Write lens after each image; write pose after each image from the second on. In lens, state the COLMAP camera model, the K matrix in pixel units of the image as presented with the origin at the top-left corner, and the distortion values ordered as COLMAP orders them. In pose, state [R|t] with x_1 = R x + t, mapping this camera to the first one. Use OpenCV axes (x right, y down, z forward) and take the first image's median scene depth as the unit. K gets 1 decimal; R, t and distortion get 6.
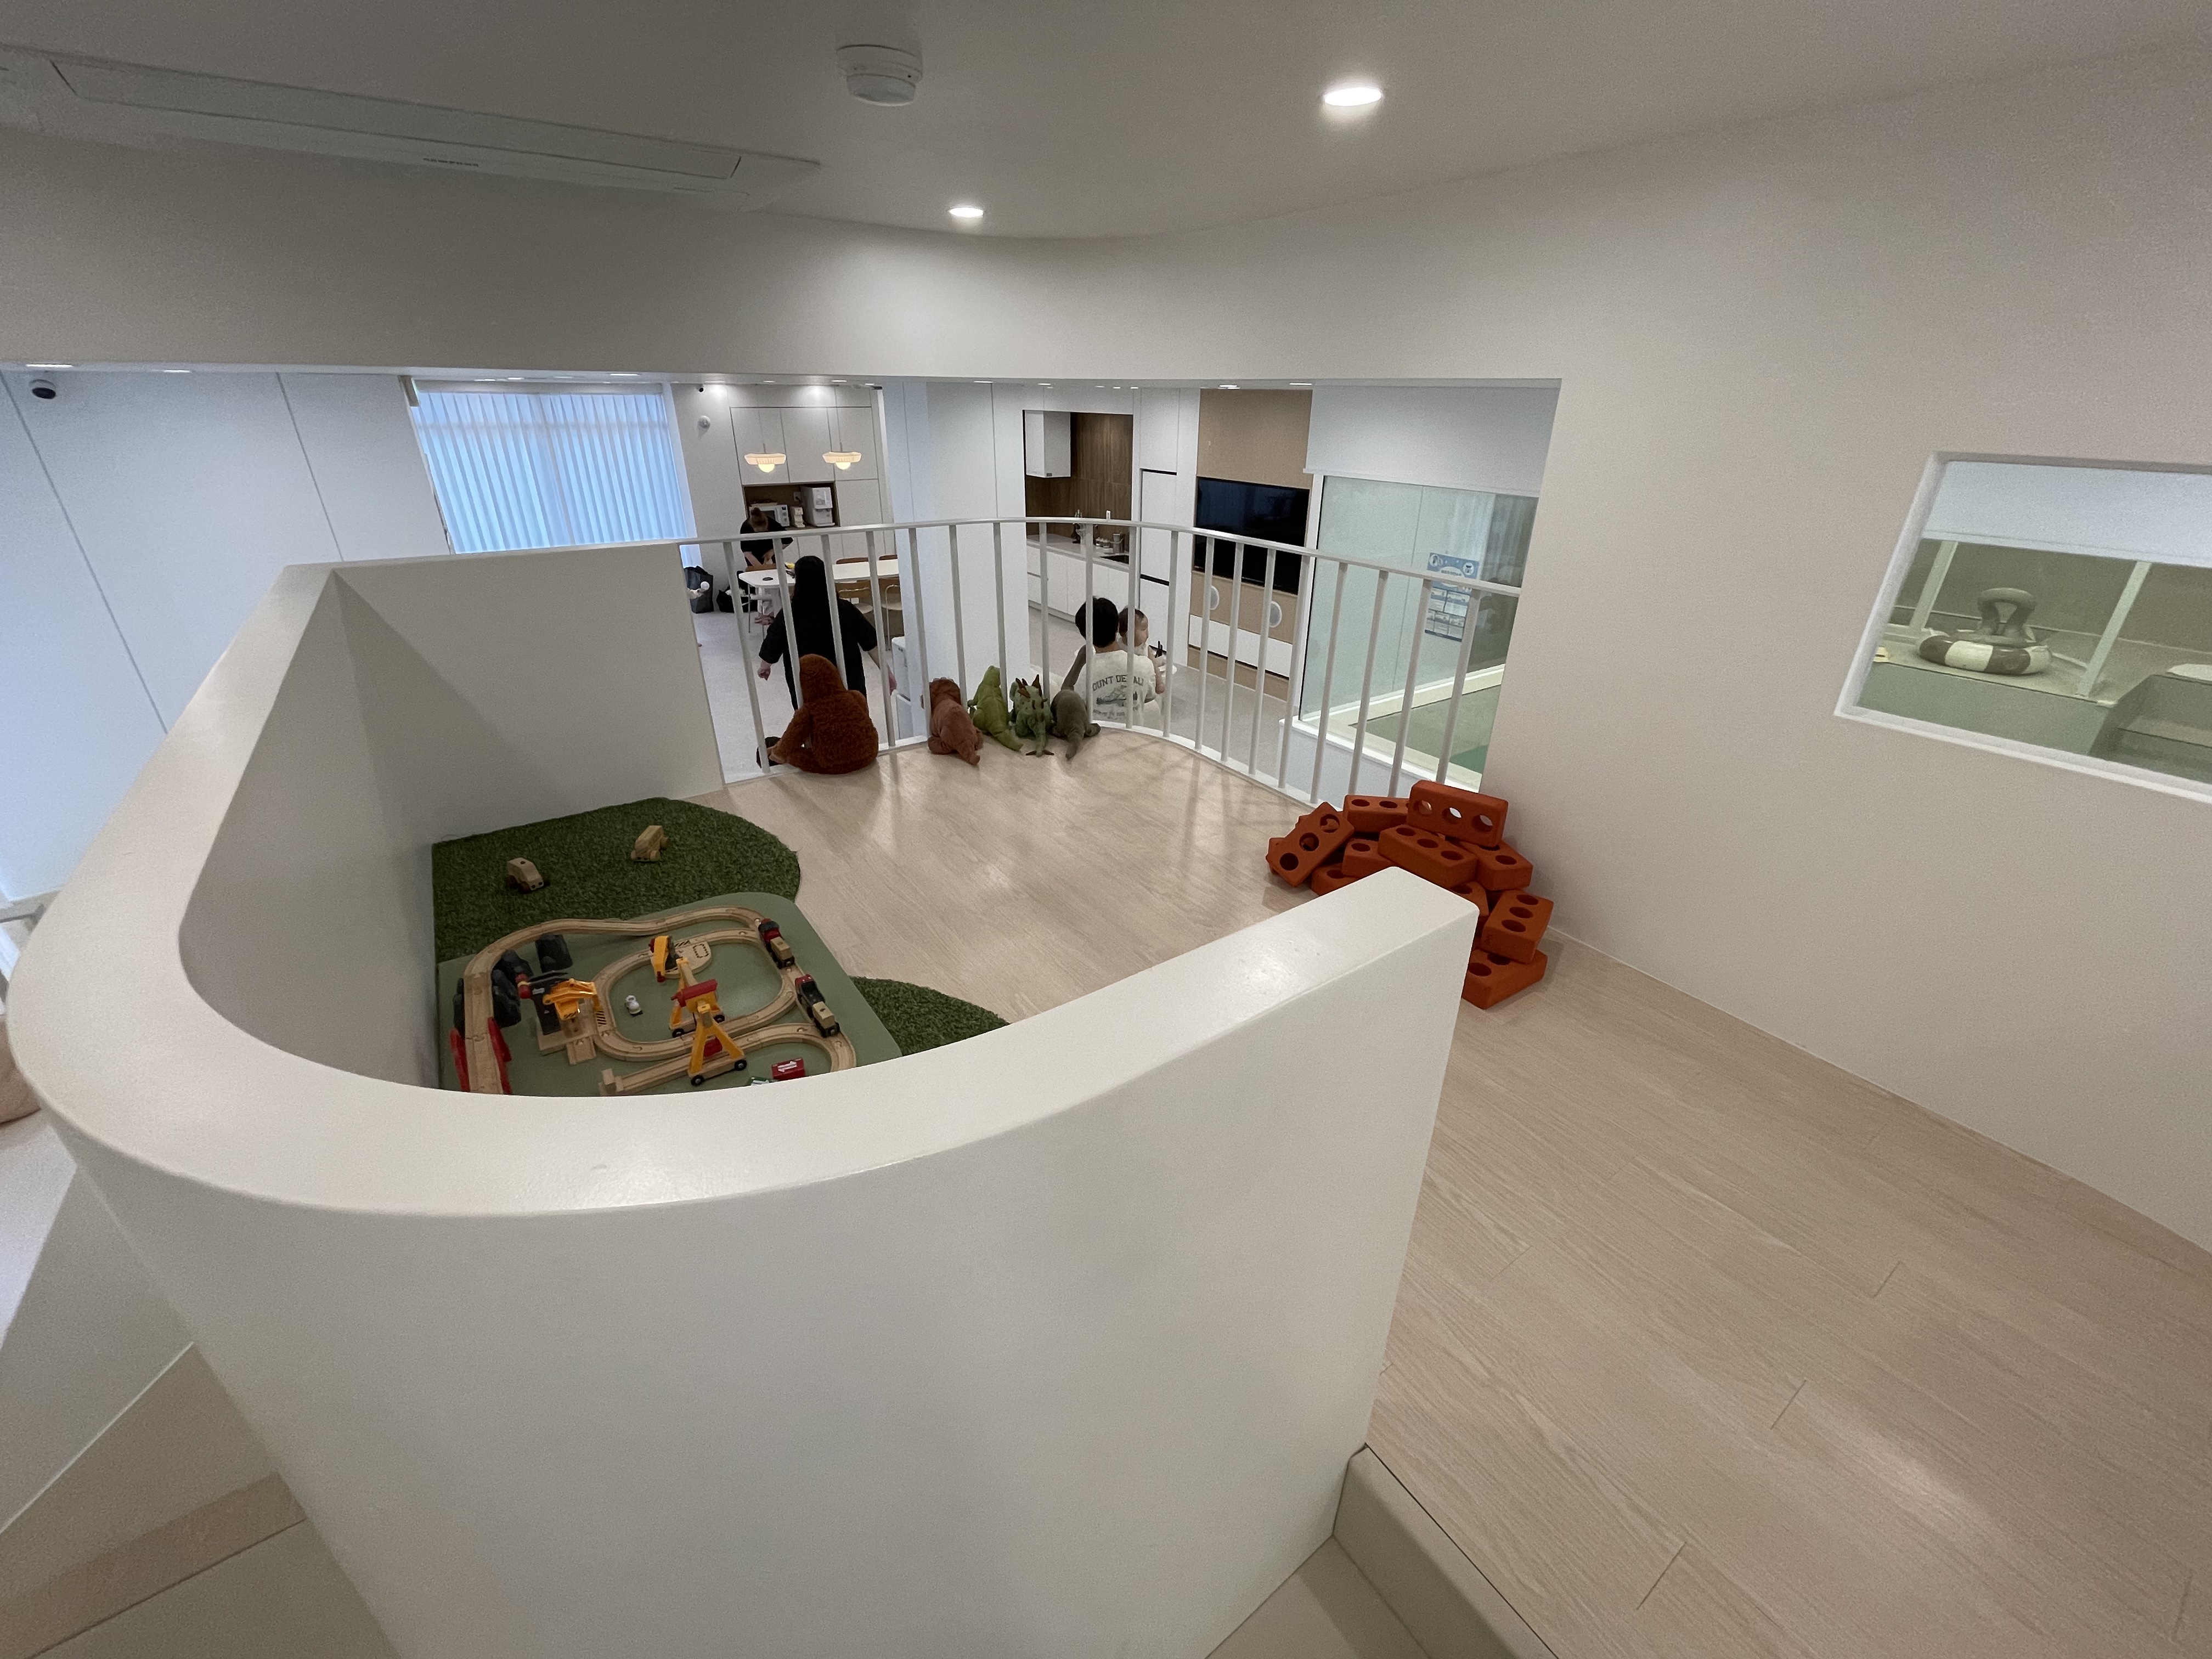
lens RADIAL K [[901.8, 0, 1108.3], [0, 901.8, 832.6], [0, 0, 1]] dist [-0.000521, 0.001139]
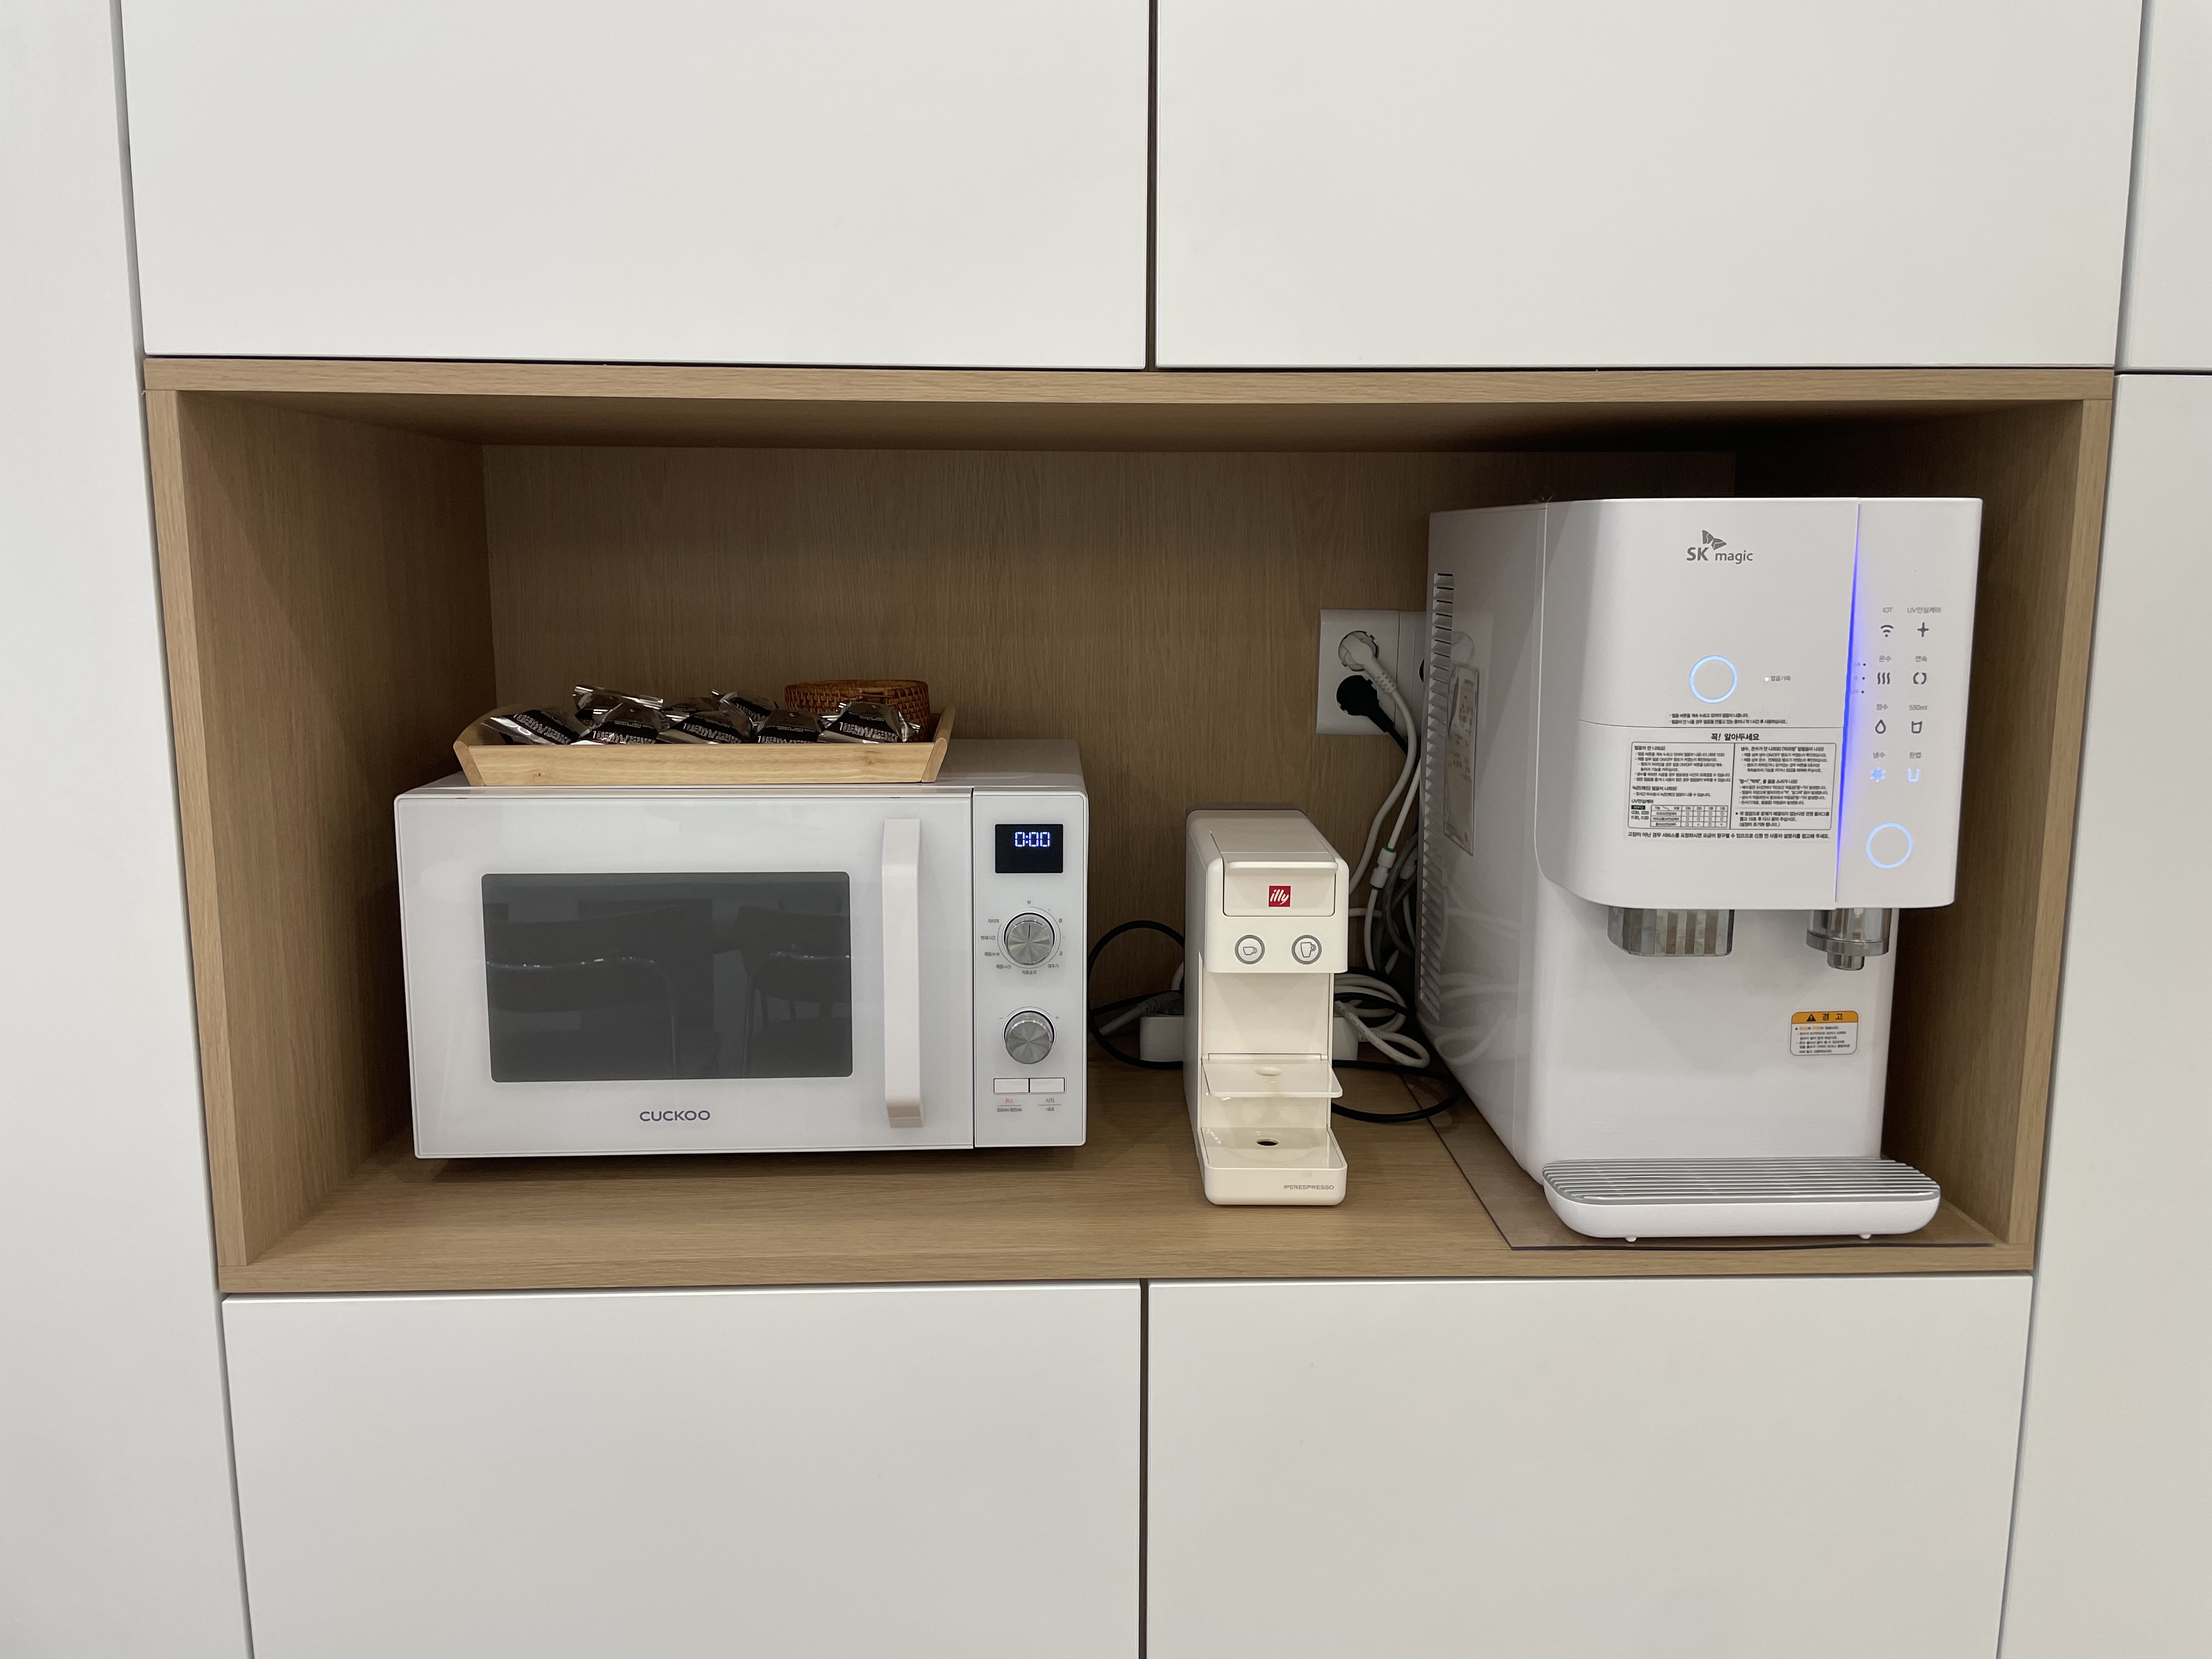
lens RADIAL K [[1677.6, 0, 1126.2], [0, 1677.6, 775.0], [0, 0, 1]] dist [0.009522, 0.000067]
pose [[0.845996, 0.057370, -0.530093, -0.329759], [-0.230978, 0.935498, -0.267382, -0.370687], [0.480561, 0.348644, 0.804679, 1.008220]]
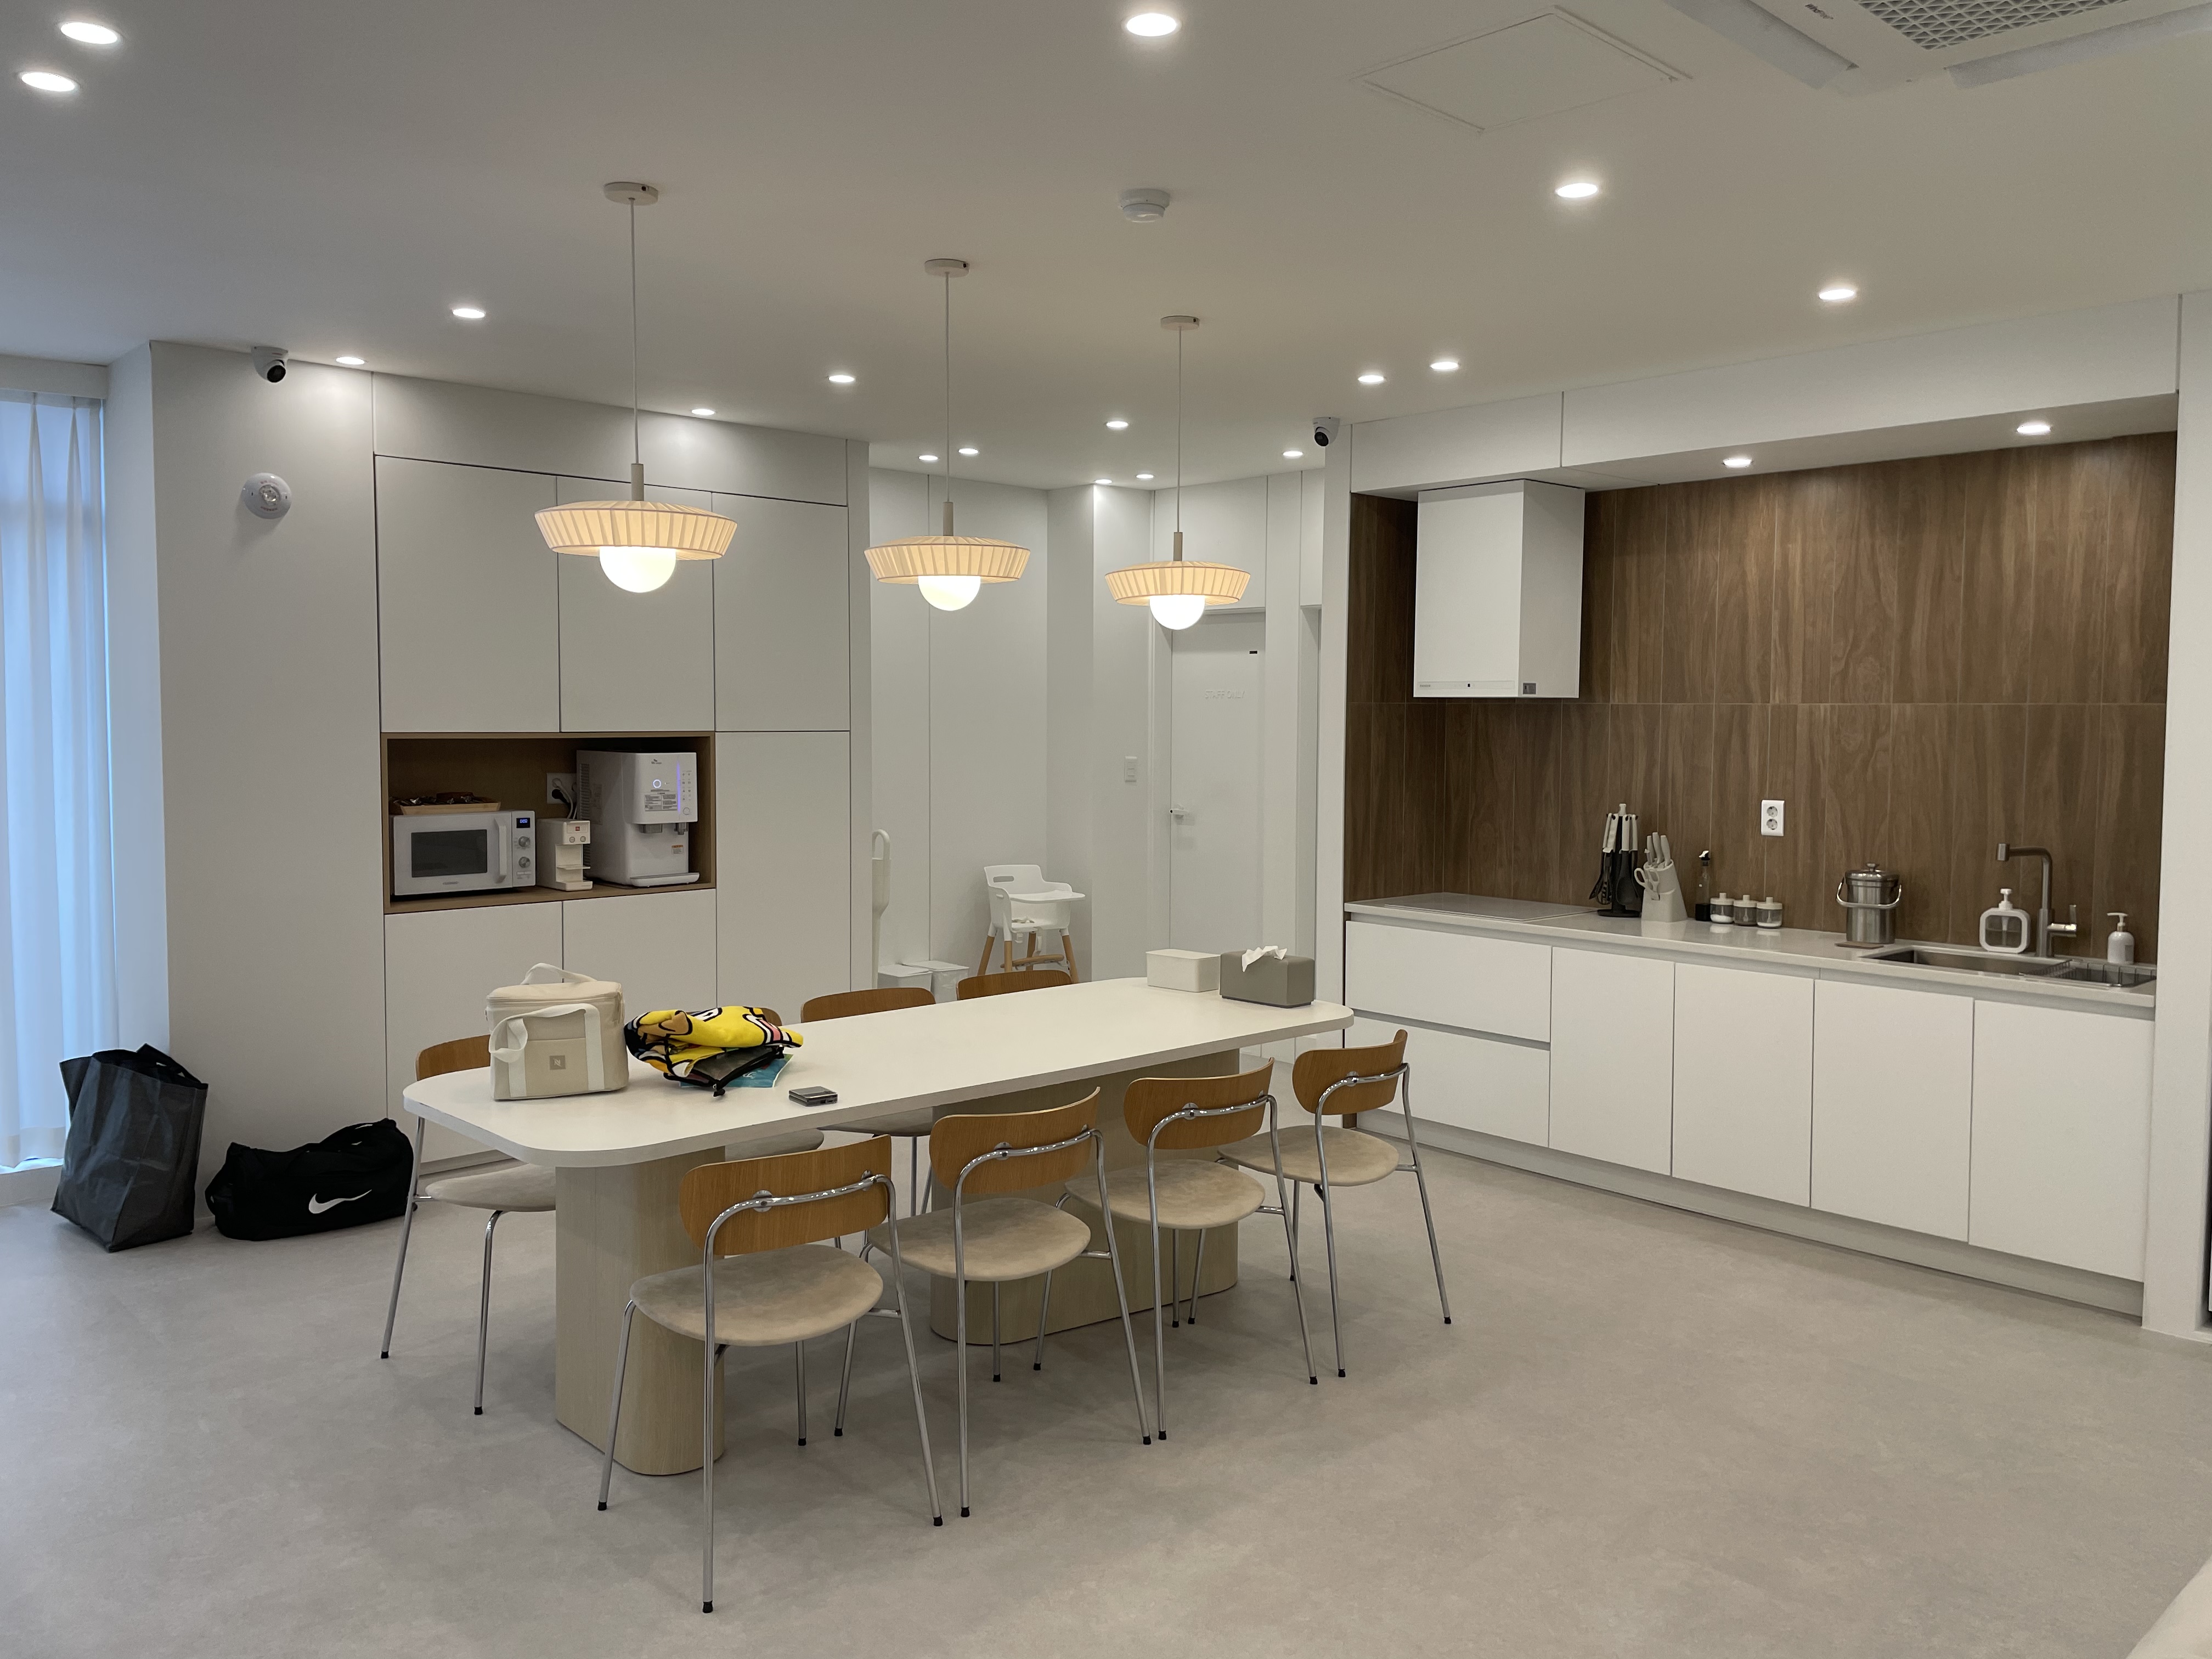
lens RADIAL K [[1677.6, 0, 1115.5], [0, 1677.6, 822.8], [0, 0, 1]] dist [0.009522, 0.000067]
pose [[0.991576, -0.016521, 0.128469, -0.272662], [0.064396, 0.923449, -0.378278, -0.175246], [-0.112385, 0.383364, 0.916734, 0.573177]]
